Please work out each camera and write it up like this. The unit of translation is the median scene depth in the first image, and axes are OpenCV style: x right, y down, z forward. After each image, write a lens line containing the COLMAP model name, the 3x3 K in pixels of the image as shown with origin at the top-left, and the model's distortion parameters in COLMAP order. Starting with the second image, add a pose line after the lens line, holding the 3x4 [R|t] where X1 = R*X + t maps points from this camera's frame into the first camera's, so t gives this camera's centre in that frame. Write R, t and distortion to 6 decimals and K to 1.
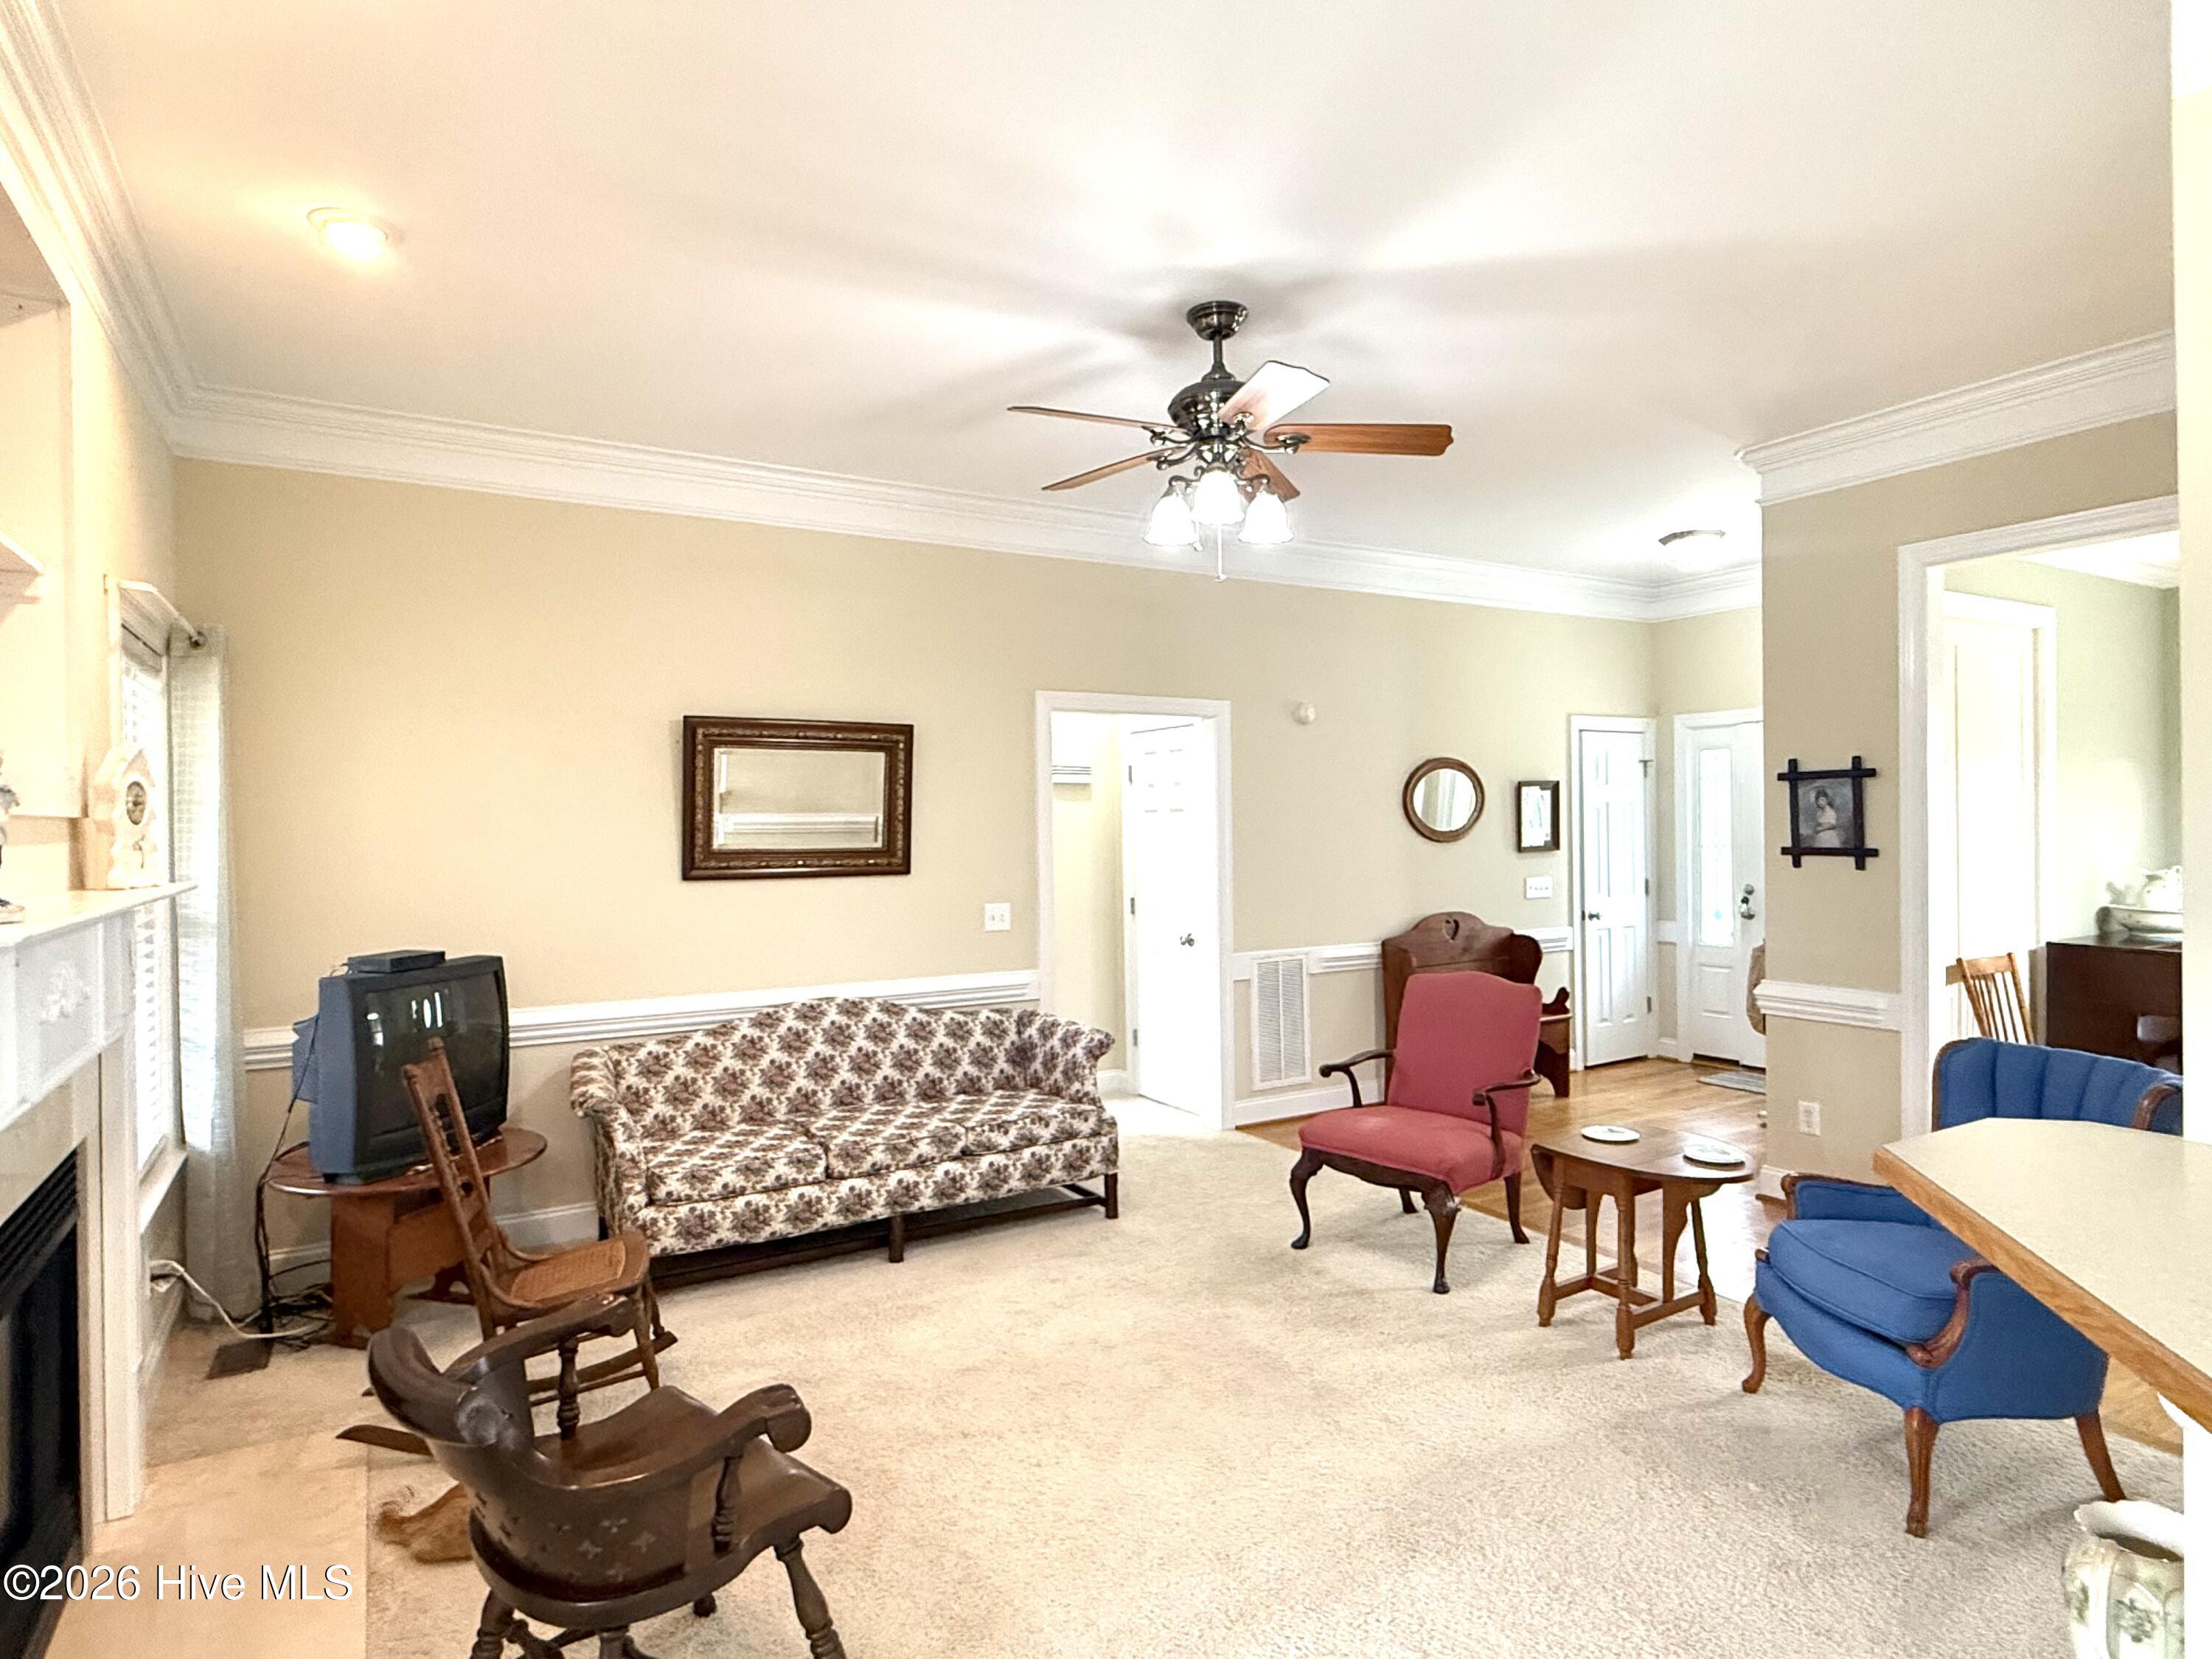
lens RADIAL K [[1243.5, 0, 1106.0], [0, 1243.5, 829.5], [0, 0, 1]] dist [0.017862, -0.000191]
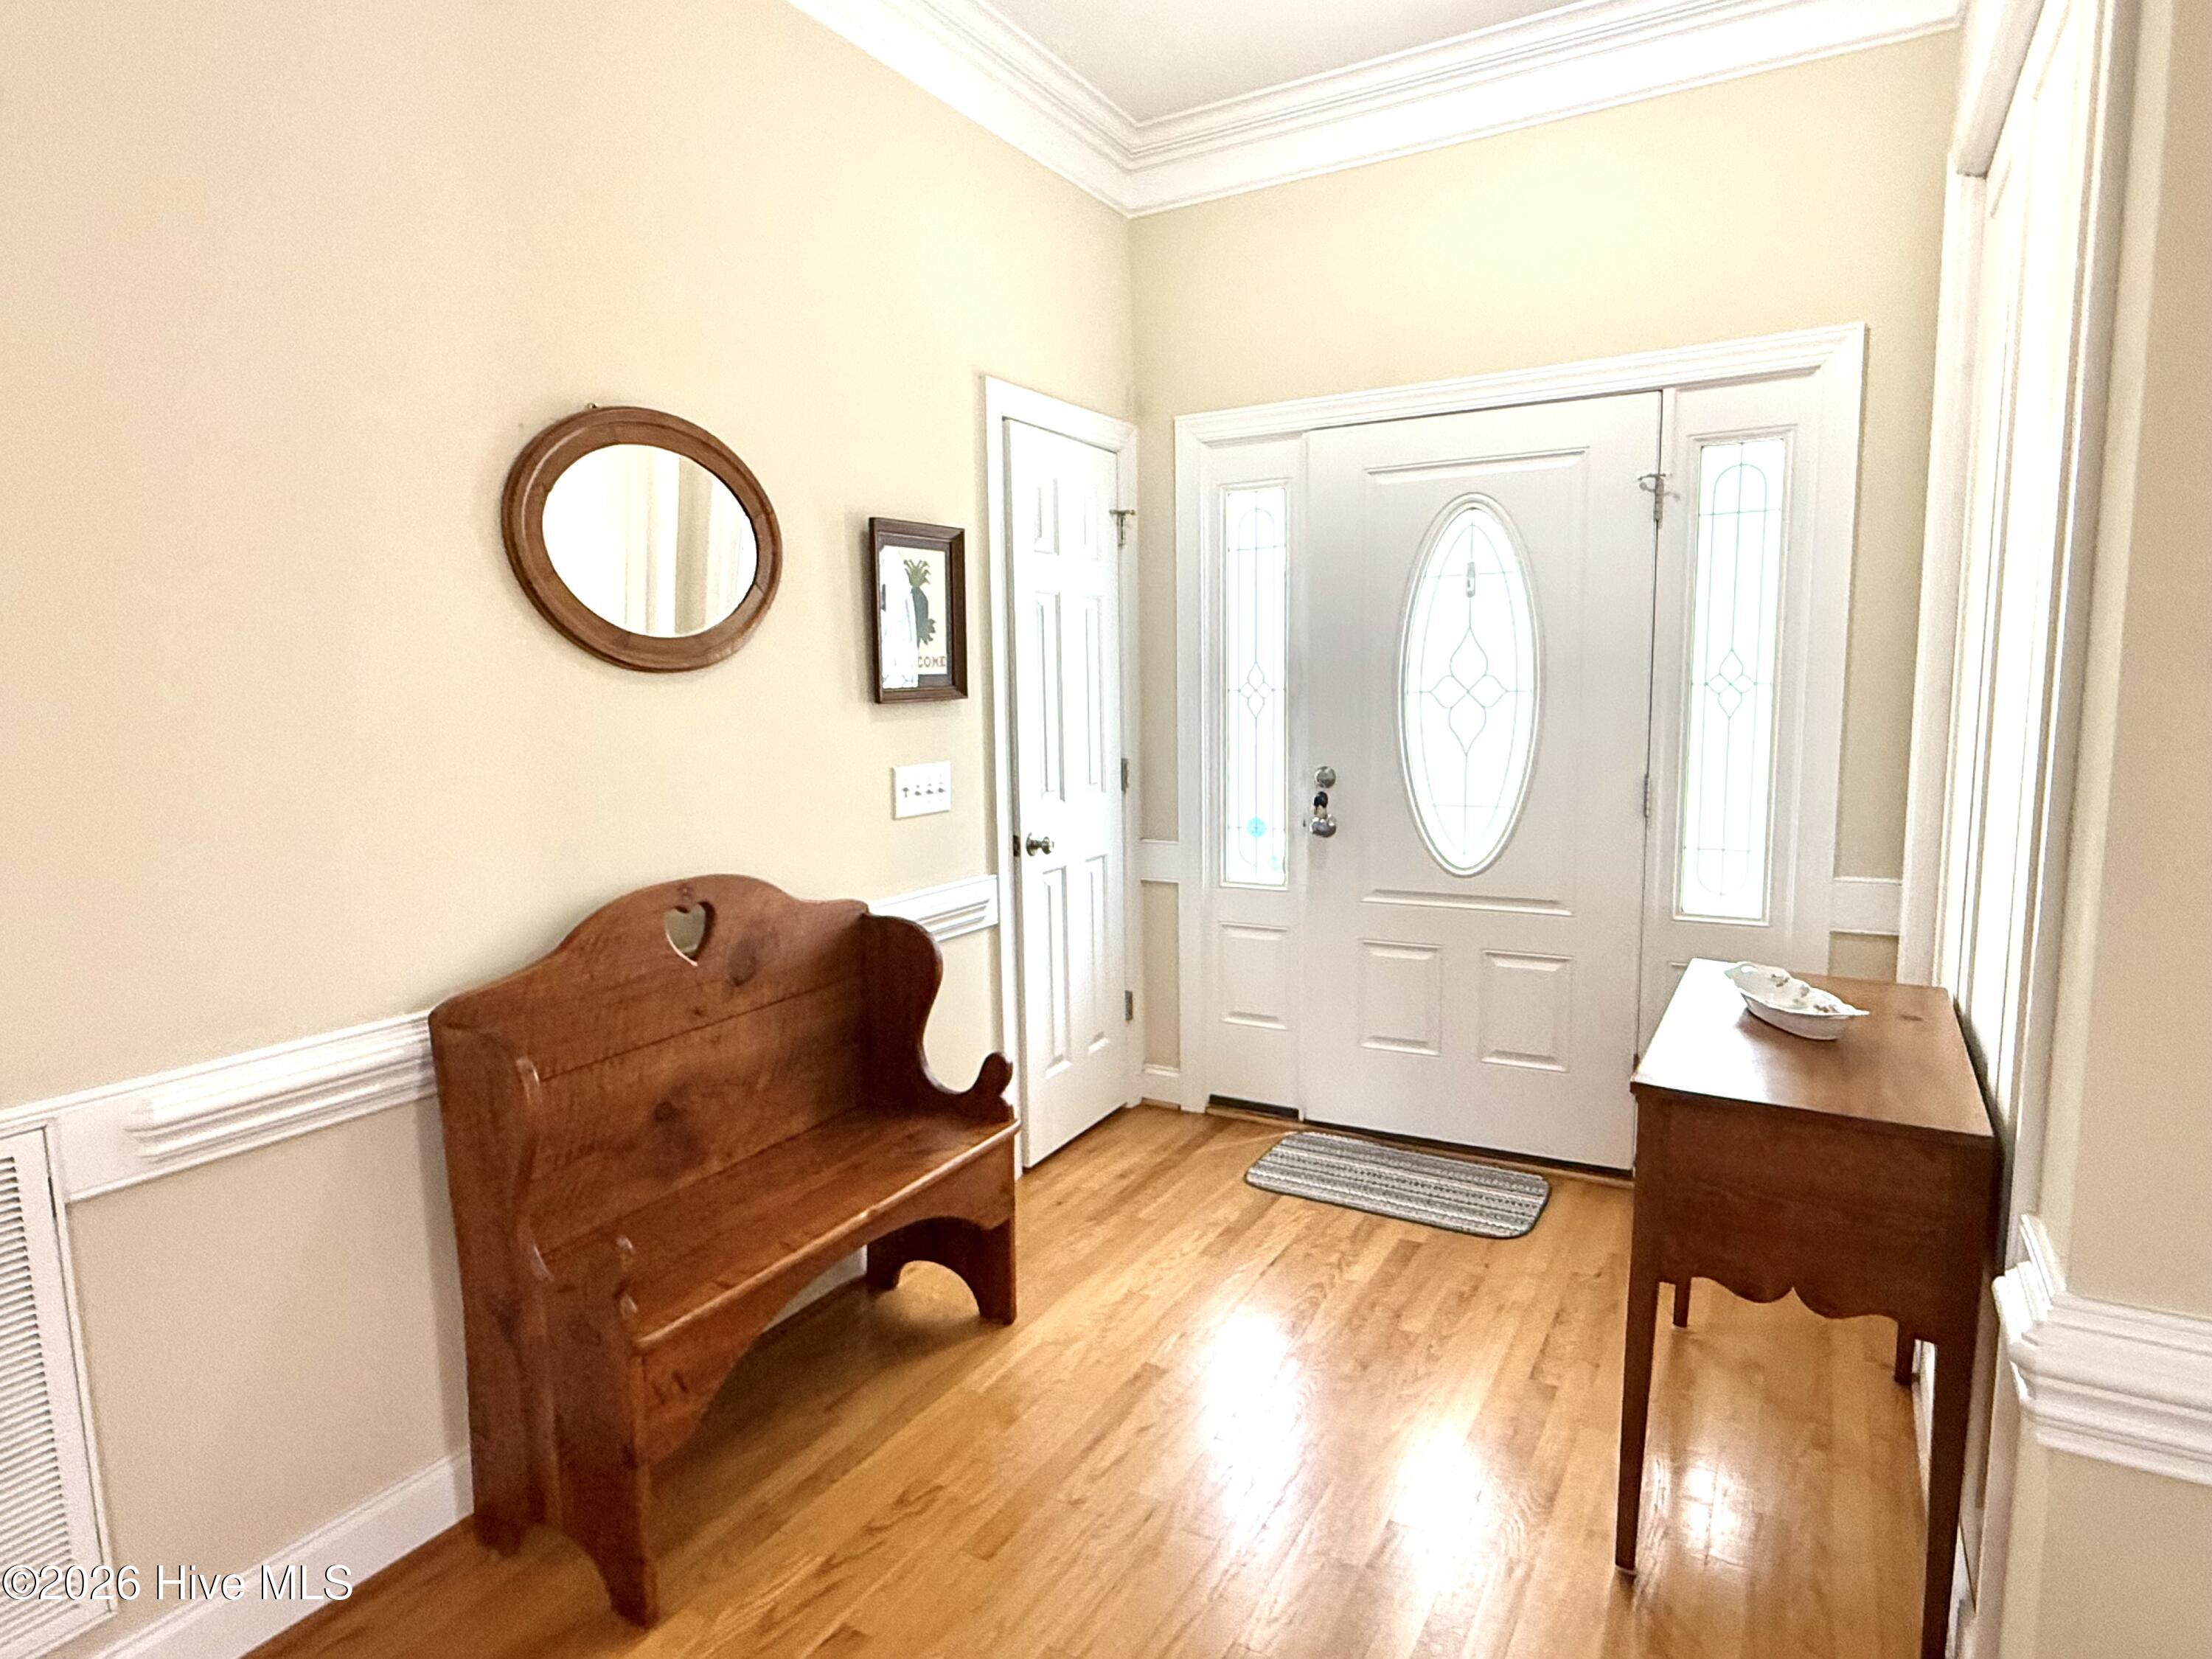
lens RADIAL K [[1243.5, 0, 1106.0], [0, 1243.5, 829.5], [0, 0, 1]] dist [0.017862, -0.000191]
pose [[0.874445, -0.057038, 0.481760, 0.196814], [0.003495, 0.993779, 0.111315, 0.013689], [-0.485113, -0.095655, 0.869204, 0.598583]]
